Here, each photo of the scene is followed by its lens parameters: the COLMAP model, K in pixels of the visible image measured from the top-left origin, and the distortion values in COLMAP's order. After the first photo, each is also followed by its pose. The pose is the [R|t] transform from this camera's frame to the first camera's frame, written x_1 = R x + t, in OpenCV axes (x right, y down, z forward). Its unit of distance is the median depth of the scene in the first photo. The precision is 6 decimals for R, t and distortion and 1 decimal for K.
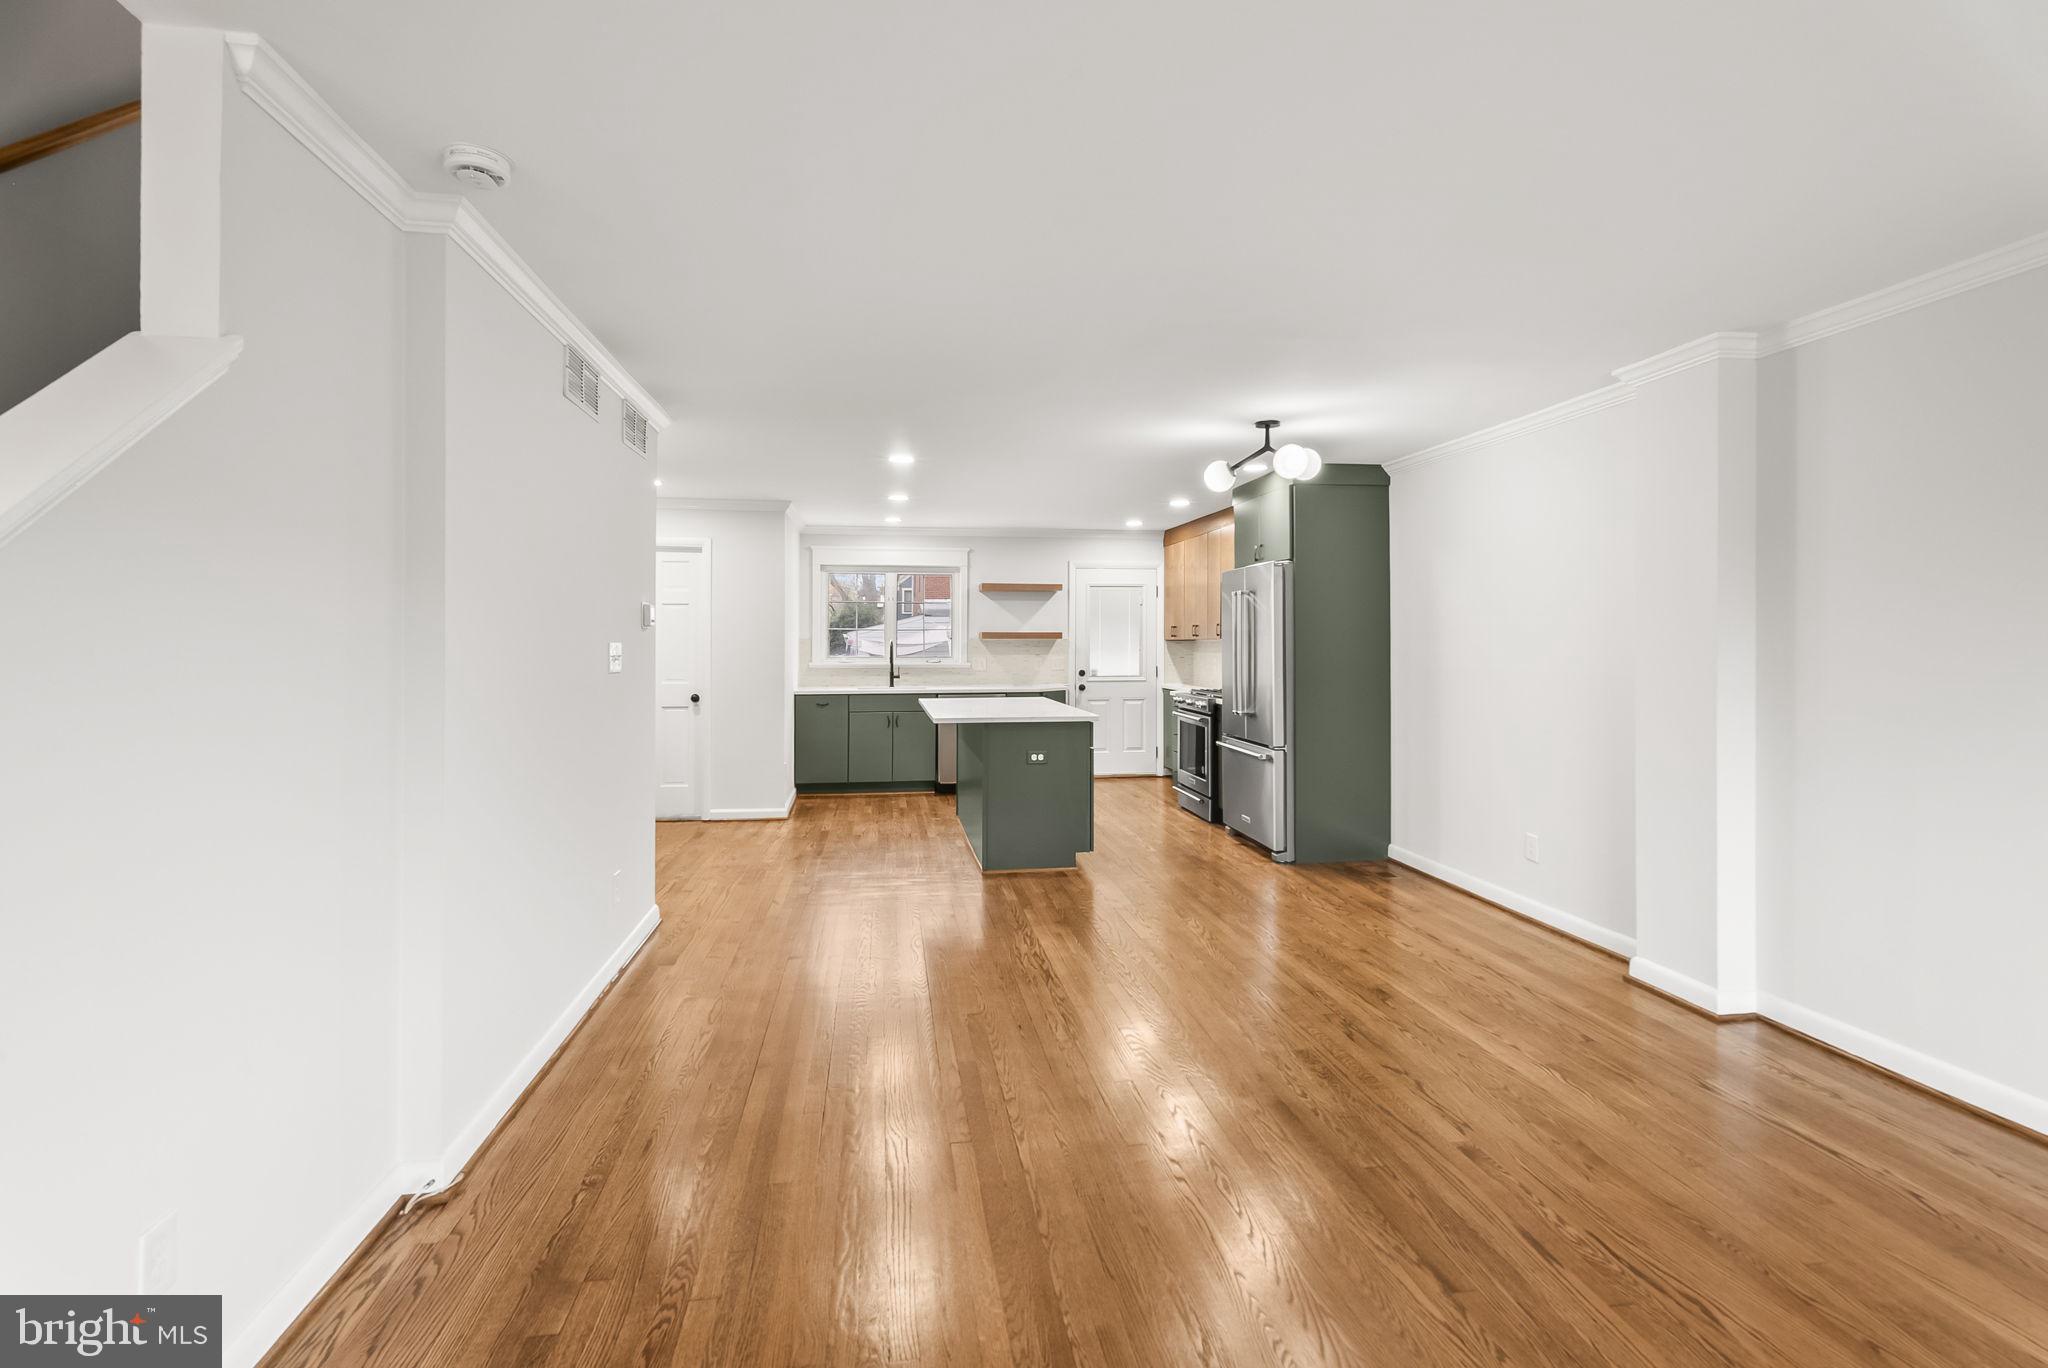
lens RADIAL K [[948.0, 0, 1025.3], [0, 948.0, 639.6], [0, 0, 1]] dist [-0.000804, 0.000260]
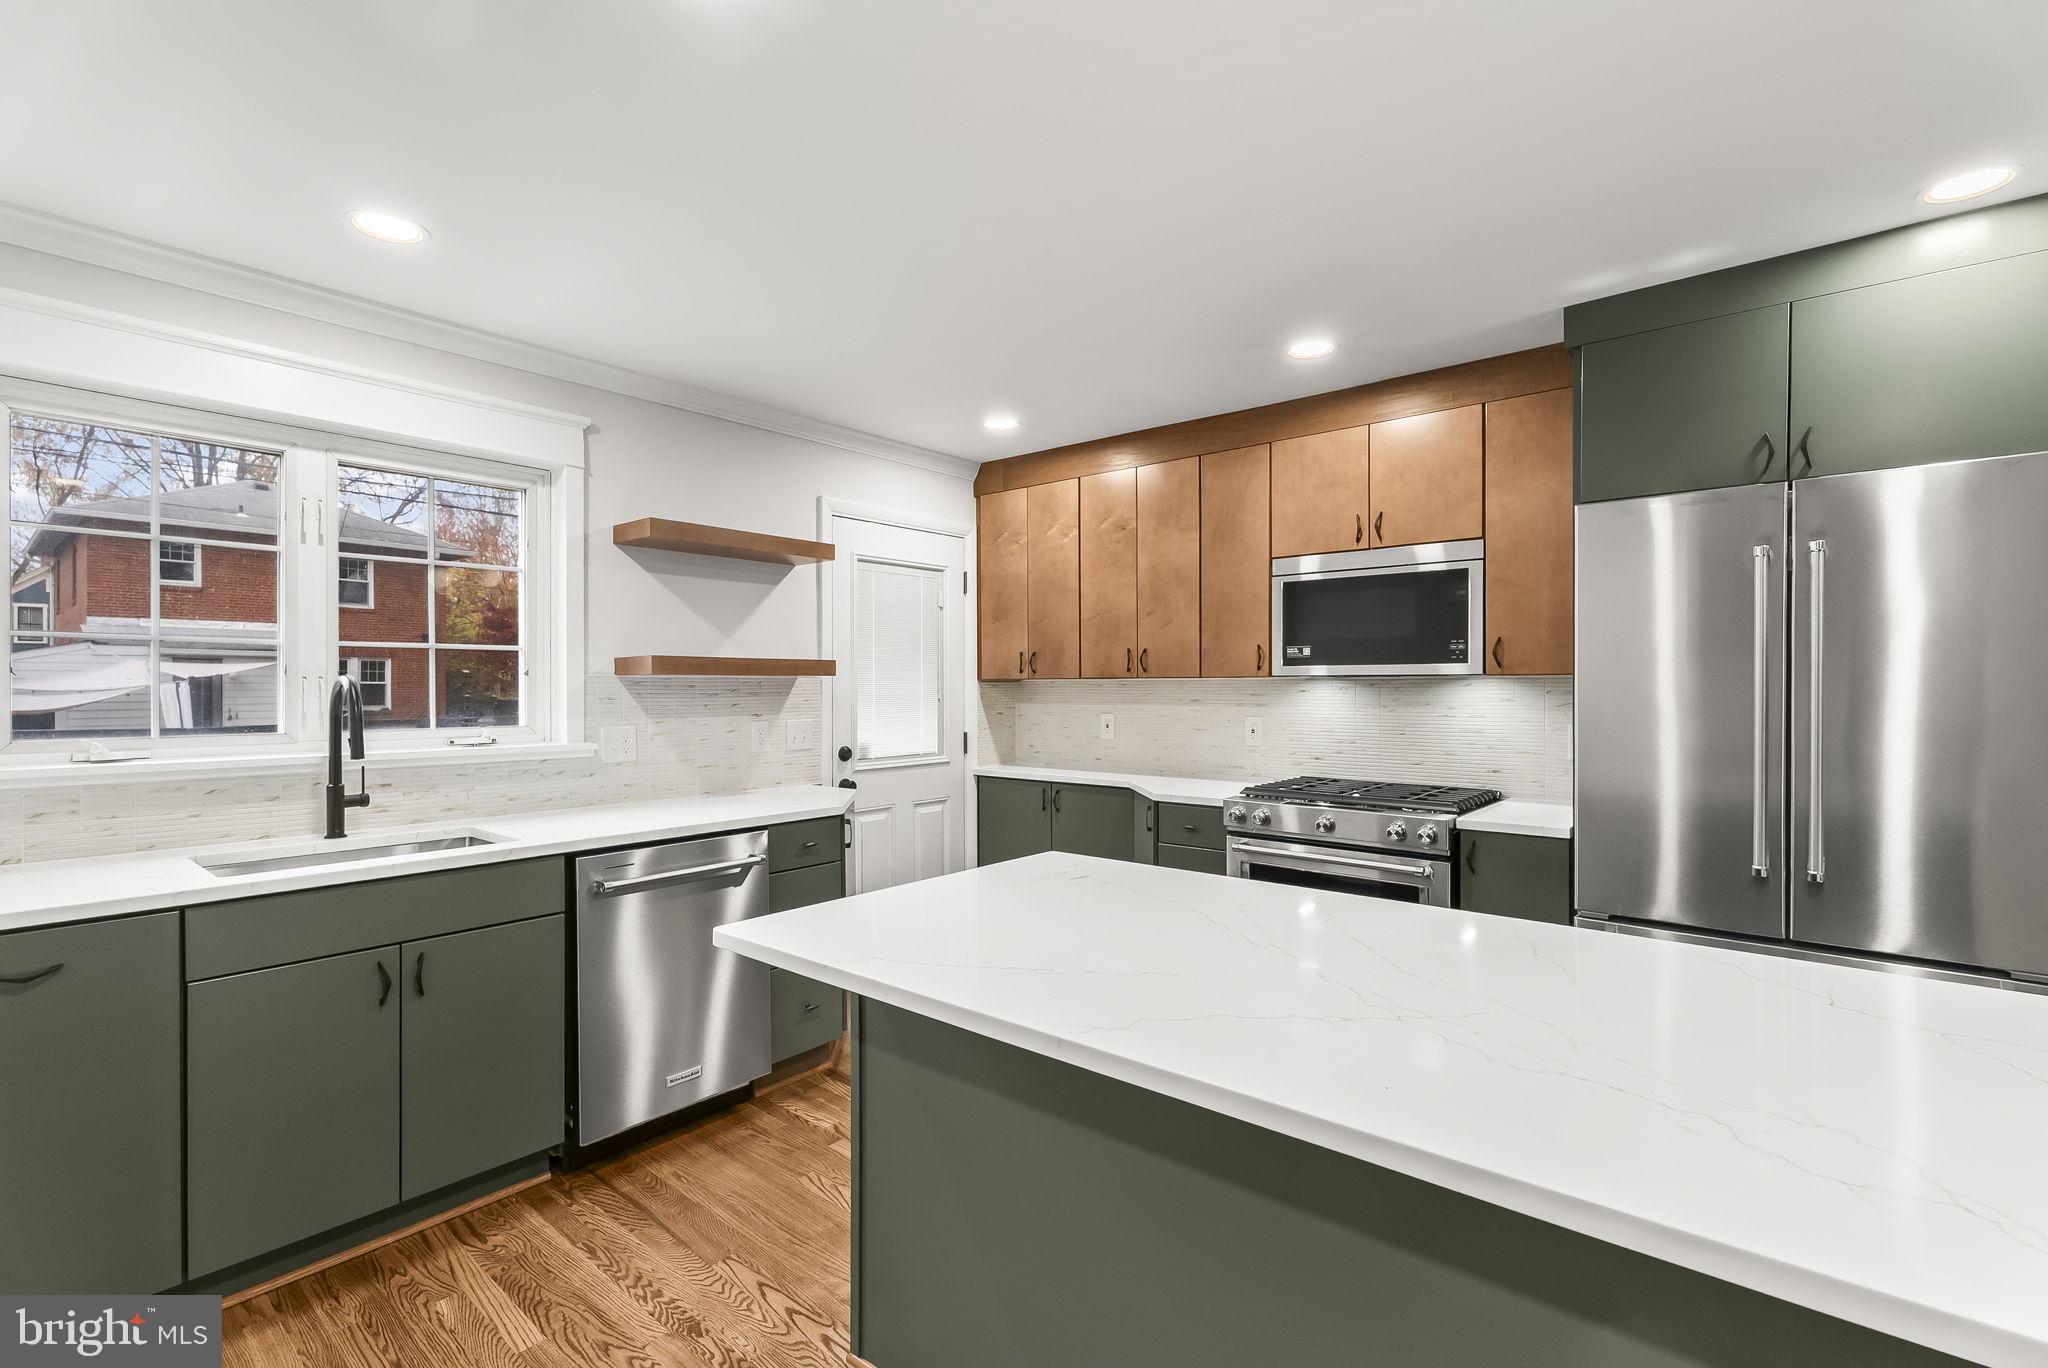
lens RADIAL K [[921.7, 0, 1019.8], [0, 921.7, 695.1], [0, 0, 1]] dist [-0.004610, 0.004584]
pose [[0.754176, -0.009989, 0.656597, -0.164277], [0.001574, 0.999909, 0.013404, 0.002215], [-0.656671, -0.009076, 0.754123, 0.634024]]
